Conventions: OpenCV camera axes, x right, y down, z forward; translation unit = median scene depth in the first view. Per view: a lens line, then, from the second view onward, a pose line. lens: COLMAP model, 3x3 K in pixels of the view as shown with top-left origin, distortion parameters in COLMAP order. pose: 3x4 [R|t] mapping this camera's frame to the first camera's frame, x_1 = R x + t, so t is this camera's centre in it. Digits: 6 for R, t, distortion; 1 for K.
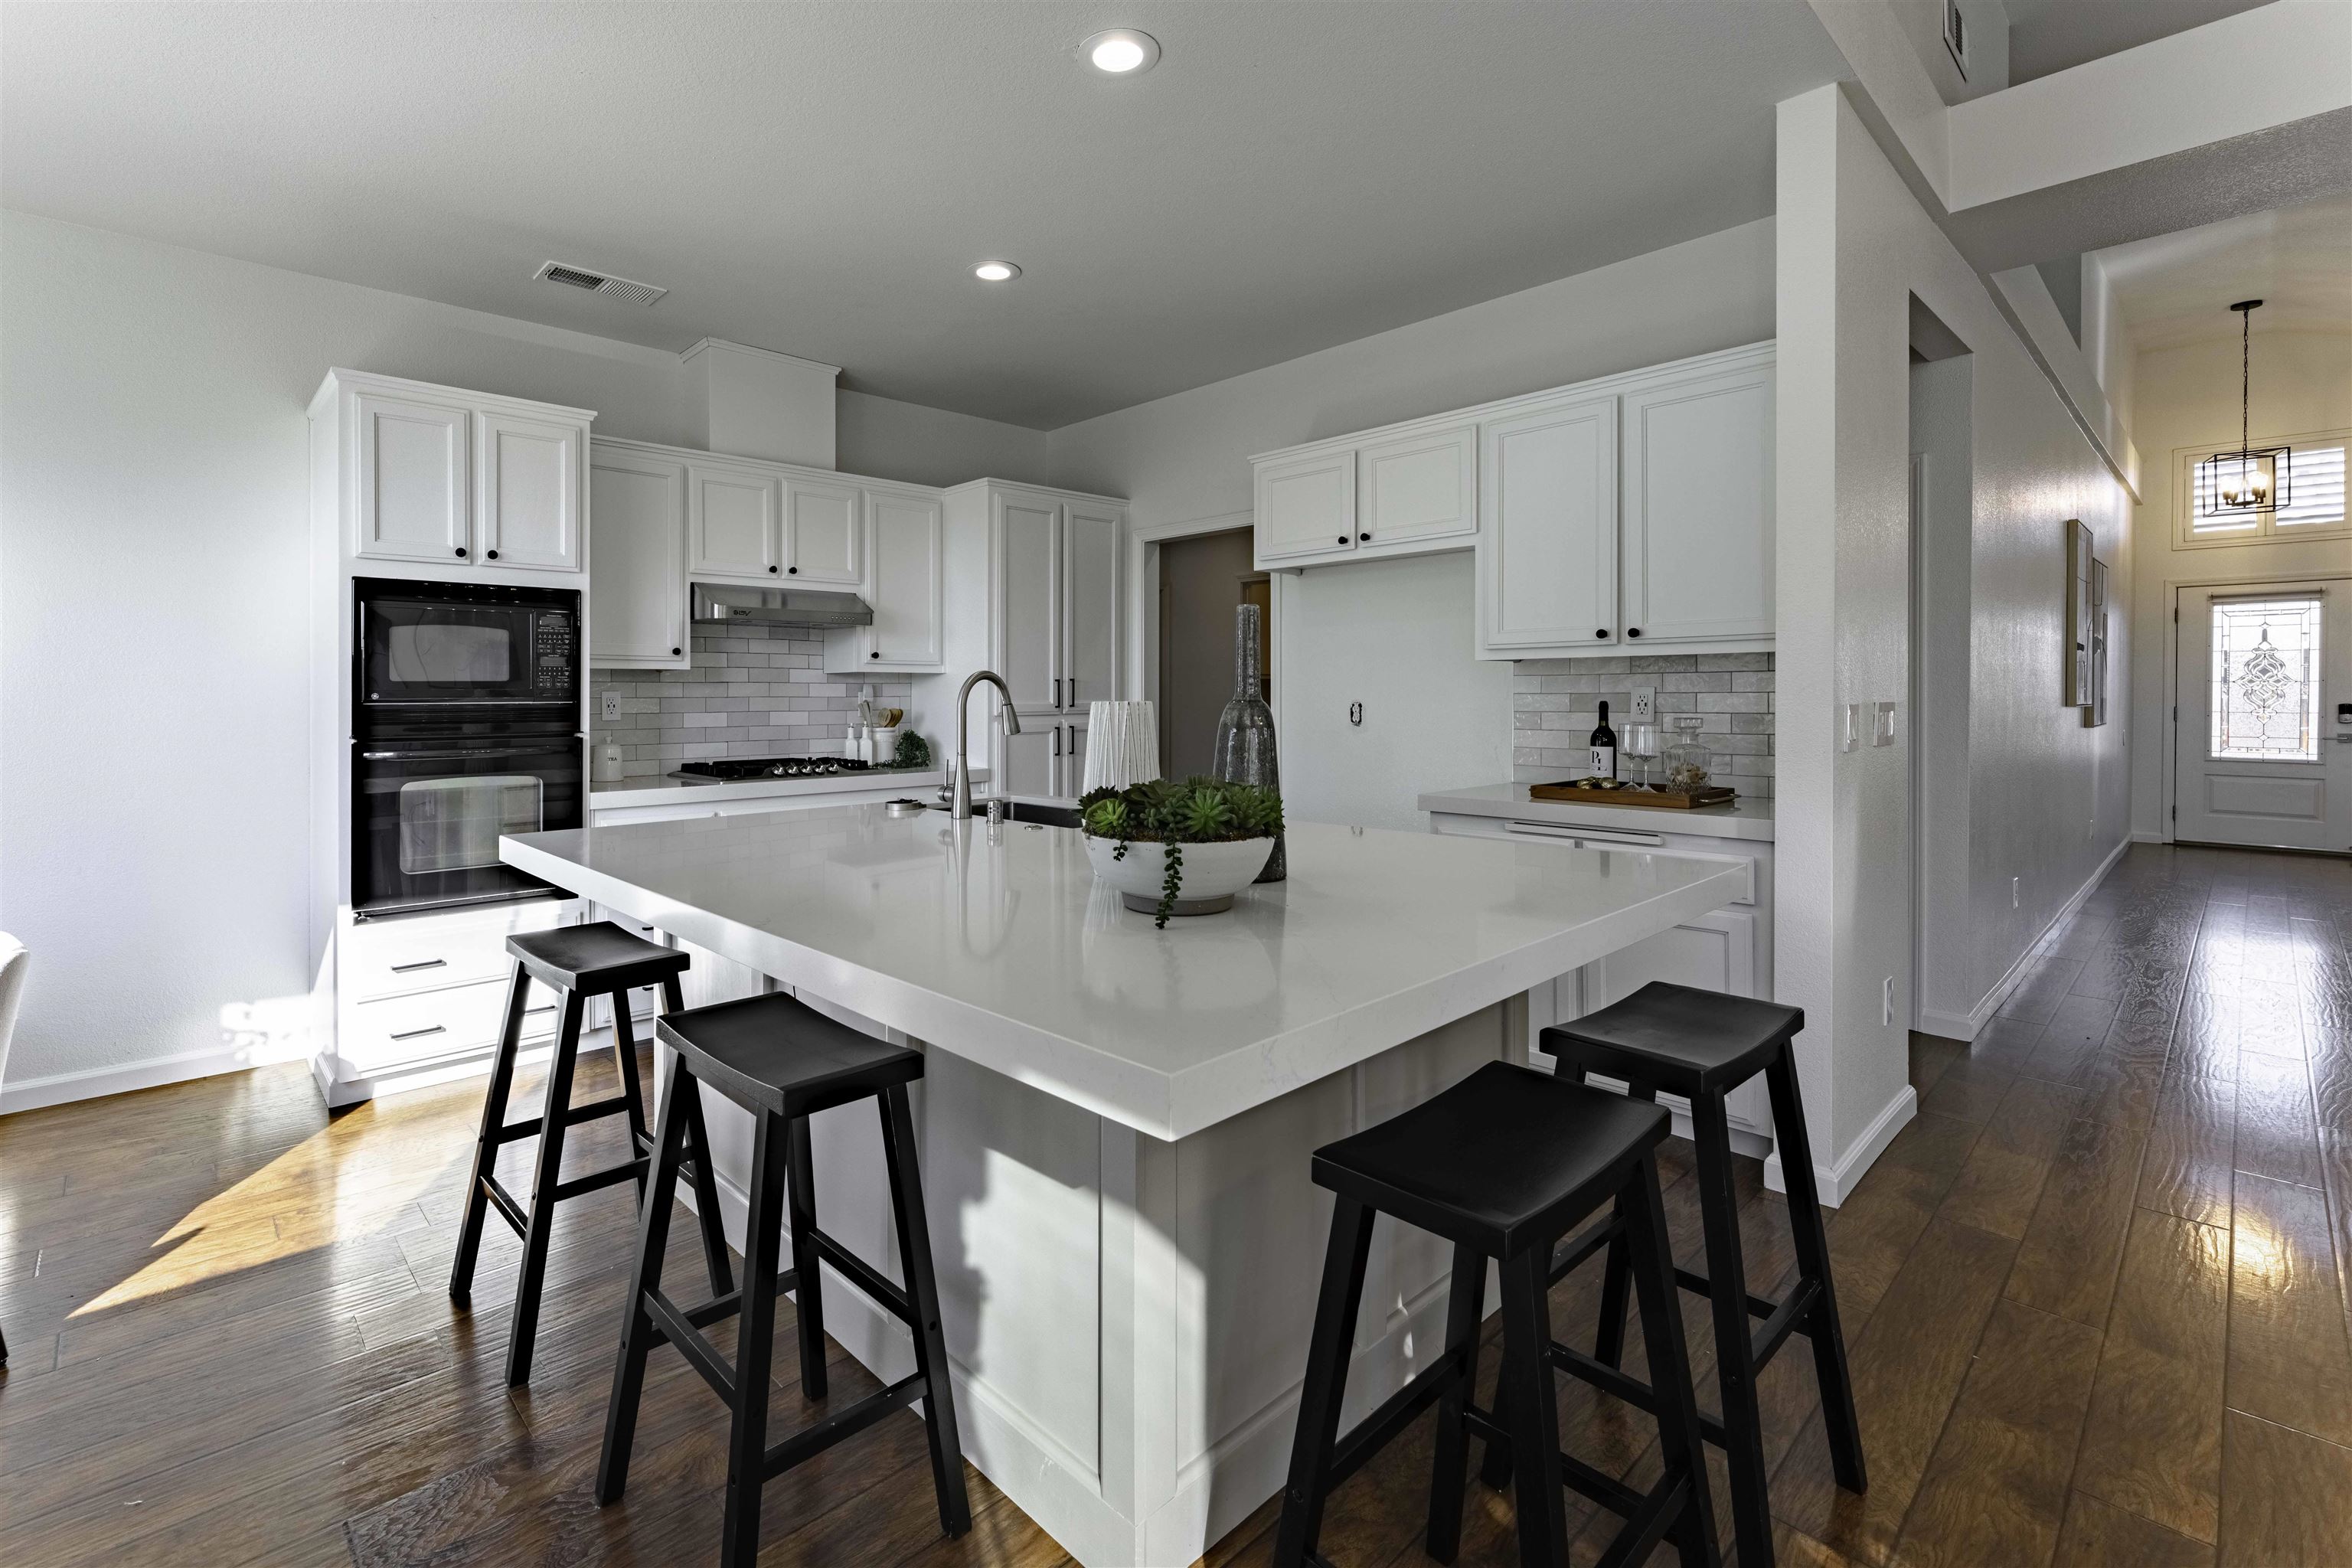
lens RADIAL K [[967.2, 0, 1084.0], [0, 967.2, 695.6], [0, 0, 1]] dist [-0.001517, -0.000354]
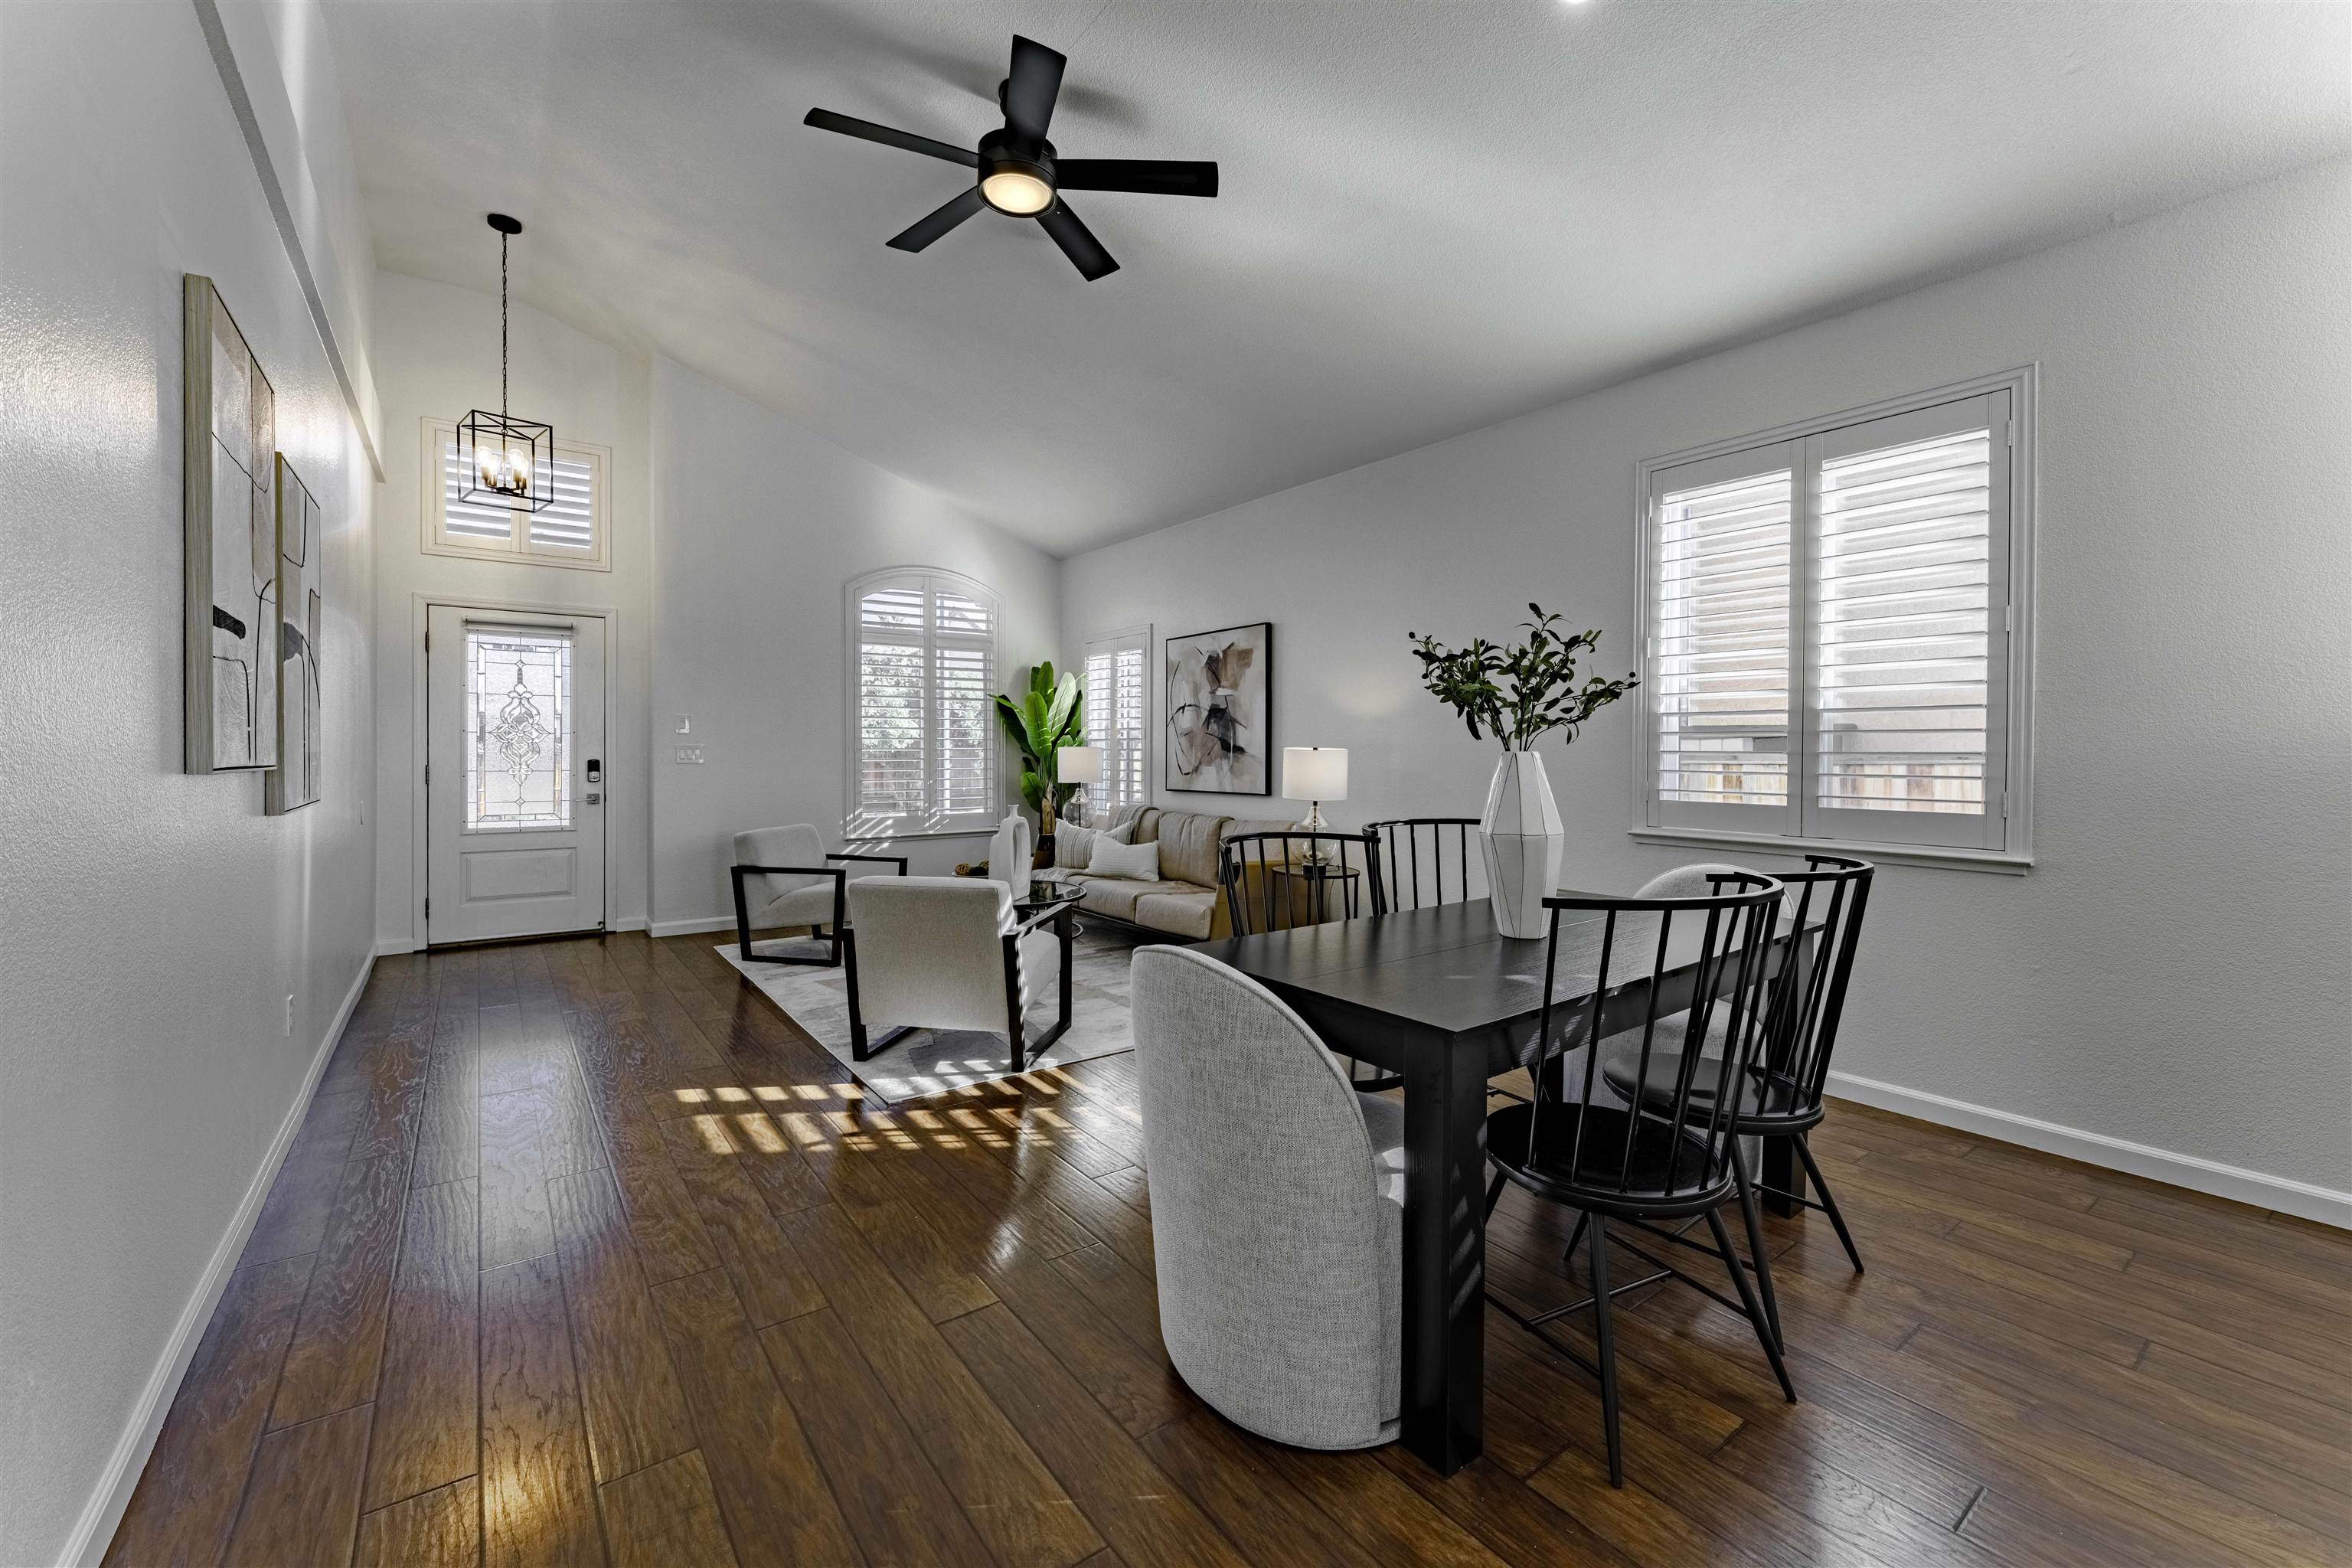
lens RADIAL K [[967.2, 0, 1170.2], [0, 967.2, 766.7], [0, 0, 1]] dist [-0.001517, -0.000354]
pose [[0.064295, -0.013982, 0.997833, 0.459438], [-0.002319, 0.999897, 0.014161, 0.001055], [-0.997928, -0.003225, 0.064256, 0.411703]]
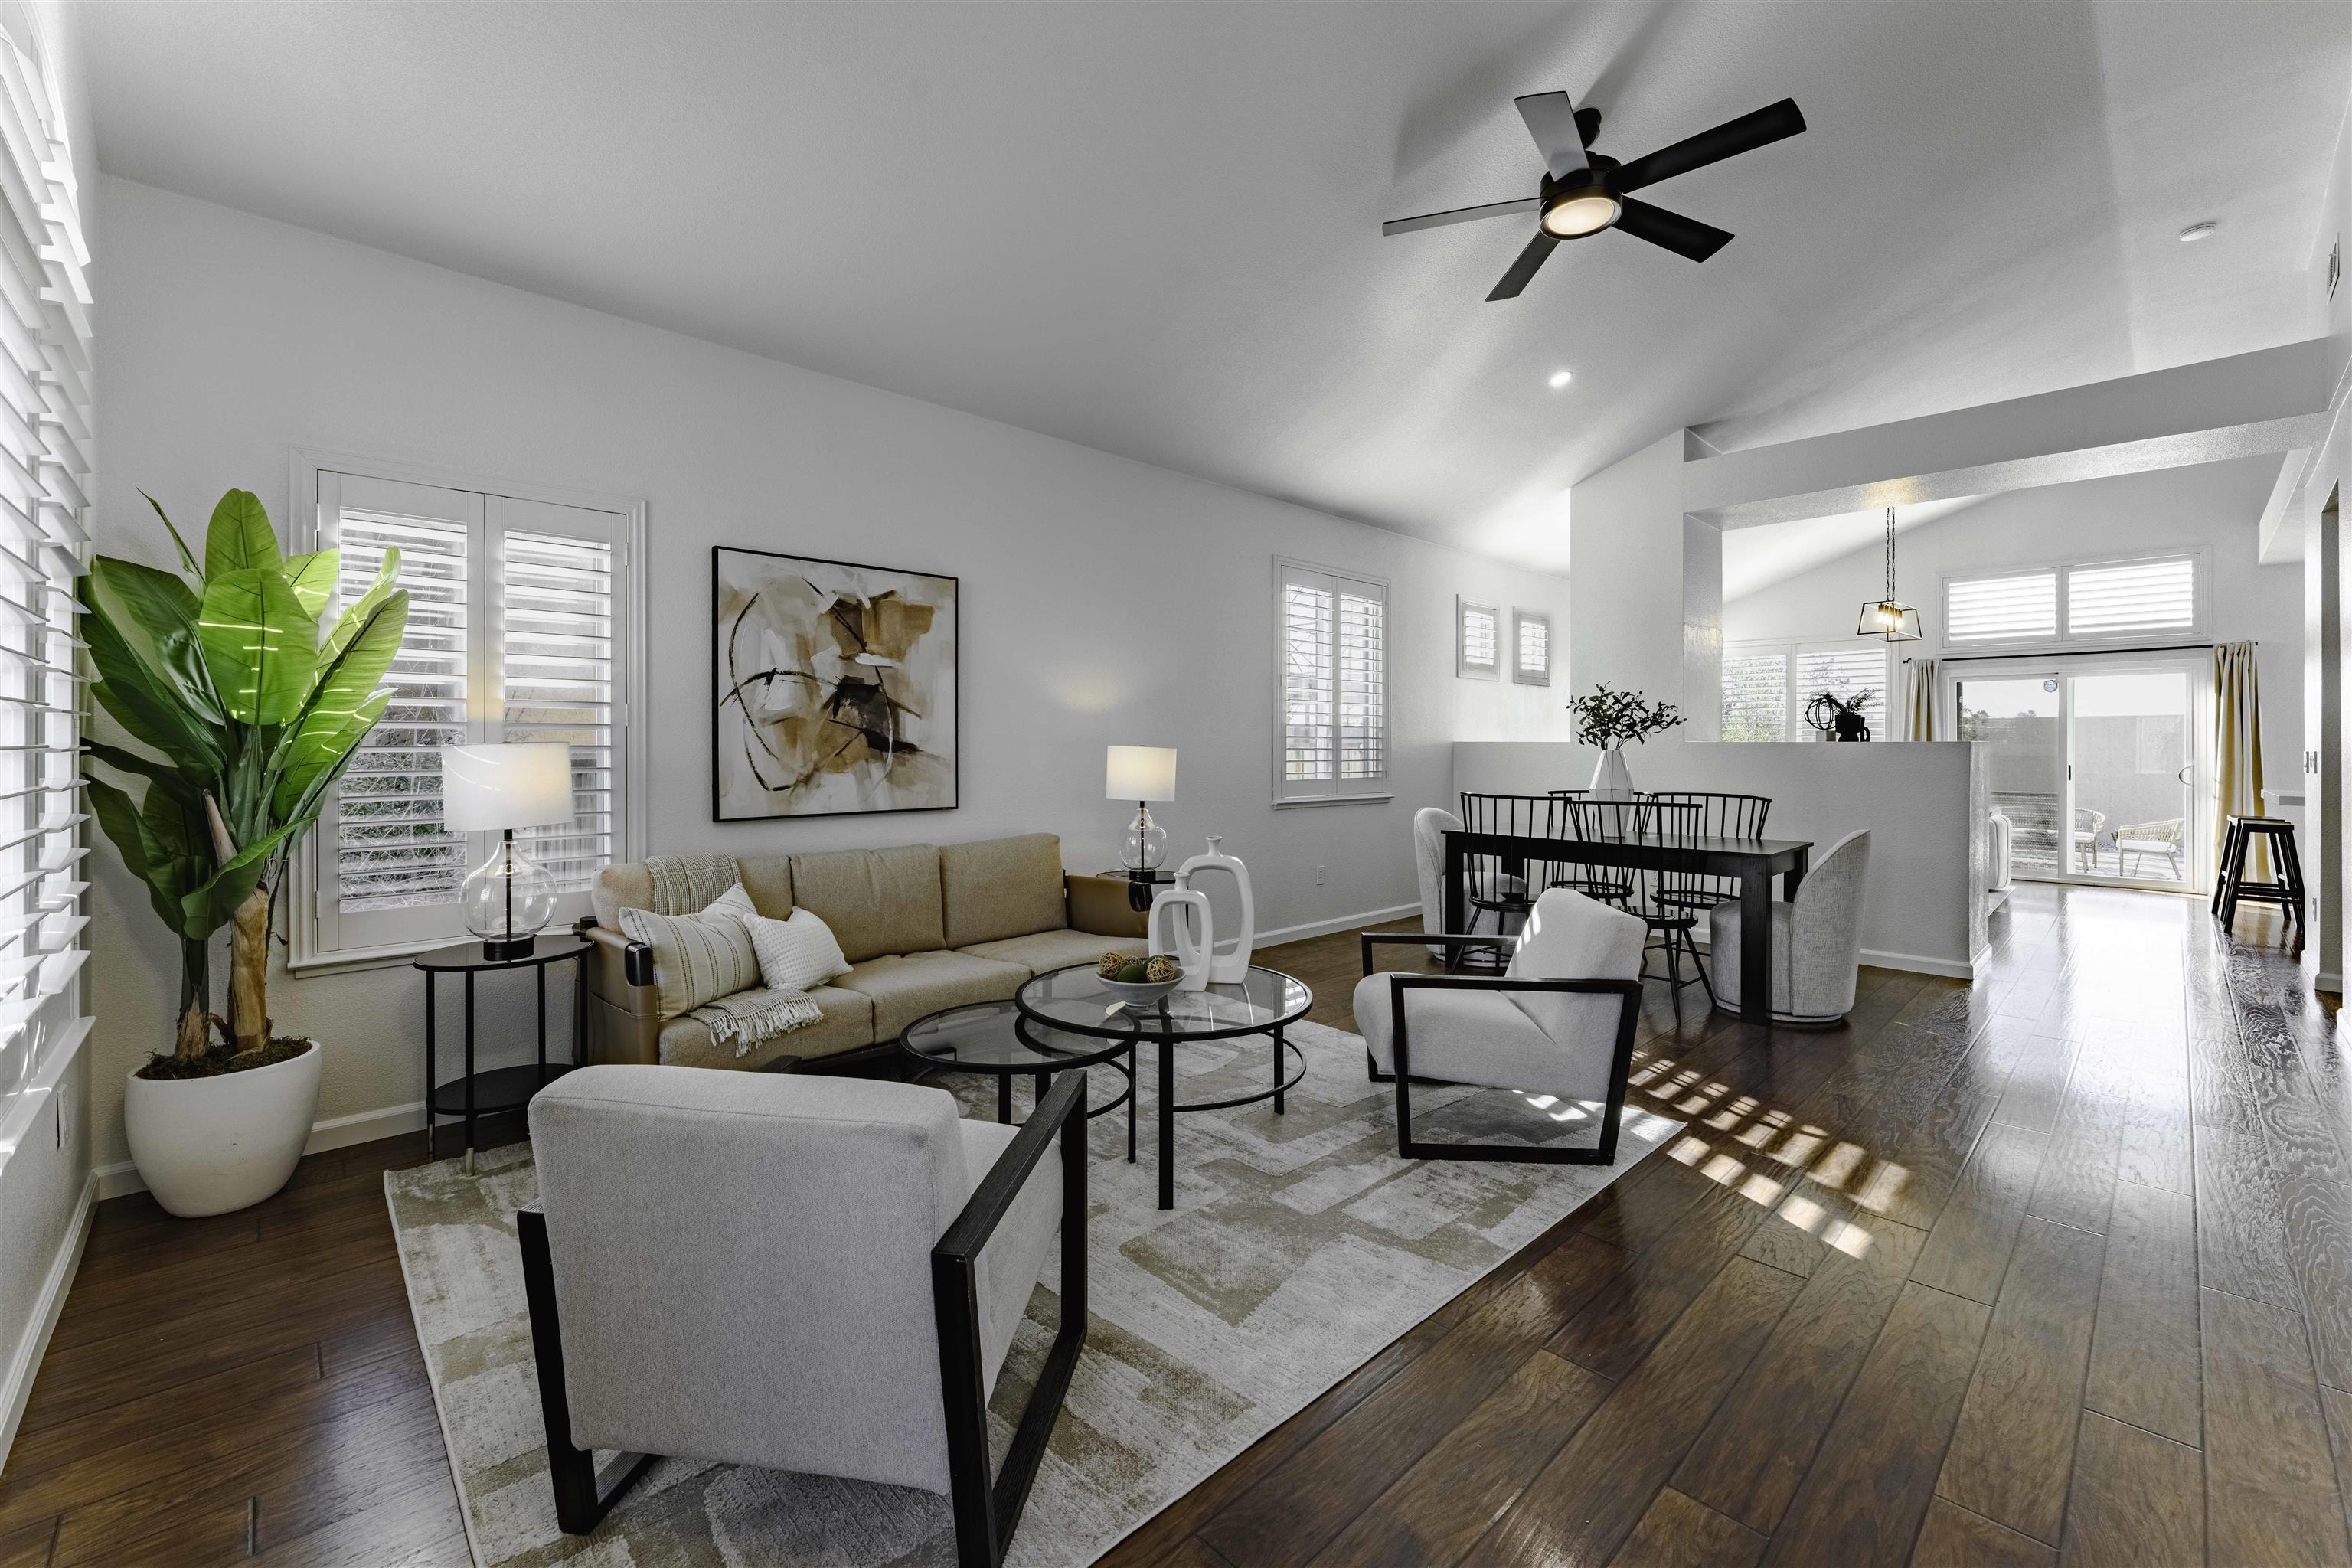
lens RADIAL K [[967.2, 0, 1177.5], [0, 967.2, 745.1], [0, 0, 1]] dist [-0.001517, -0.000354]
pose [[-0.996554, 0.000322, -0.082947, 1.592017], [0.000391, 1.000000, -0.000821, -0.004995], [0.082947, -0.000850, -0.996554, 1.329171]]
